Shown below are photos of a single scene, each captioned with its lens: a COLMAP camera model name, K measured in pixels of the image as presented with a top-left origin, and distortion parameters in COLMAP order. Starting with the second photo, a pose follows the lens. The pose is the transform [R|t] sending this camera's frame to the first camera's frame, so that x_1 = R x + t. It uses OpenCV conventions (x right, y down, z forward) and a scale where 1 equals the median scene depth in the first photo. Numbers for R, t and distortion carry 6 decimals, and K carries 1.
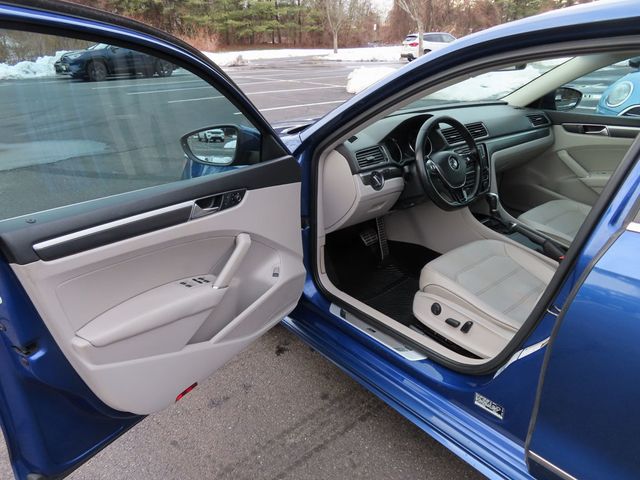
lens RADIAL K [[457.1, 0, 321.0], [0, 457.1, 239.6], [0, 0, 1]] dist [-0.005250, -0.002672]
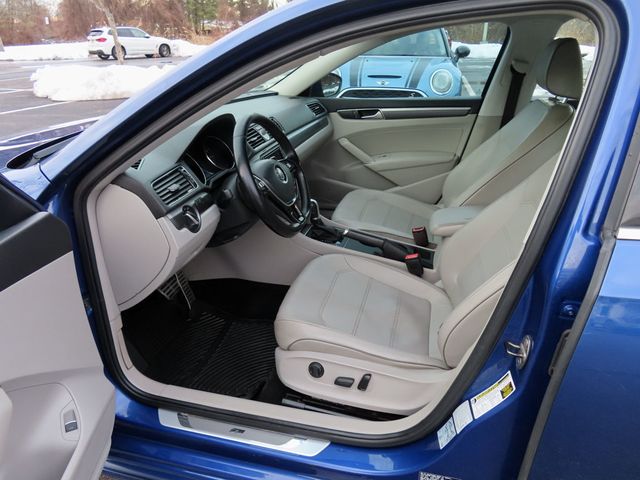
lens RADIAL K [[455.4, 0, 320.6], [0, 455.4, 238.6], [0, 0, 1]] dist [-0.008214, 0.001082]
pose [[0.819191, -0.233428, 0.523868, -0.068786], [0.229704, 0.970500, 0.073244, -0.091737], [-0.525511, 0.060334, 0.848645, 0.290733]]
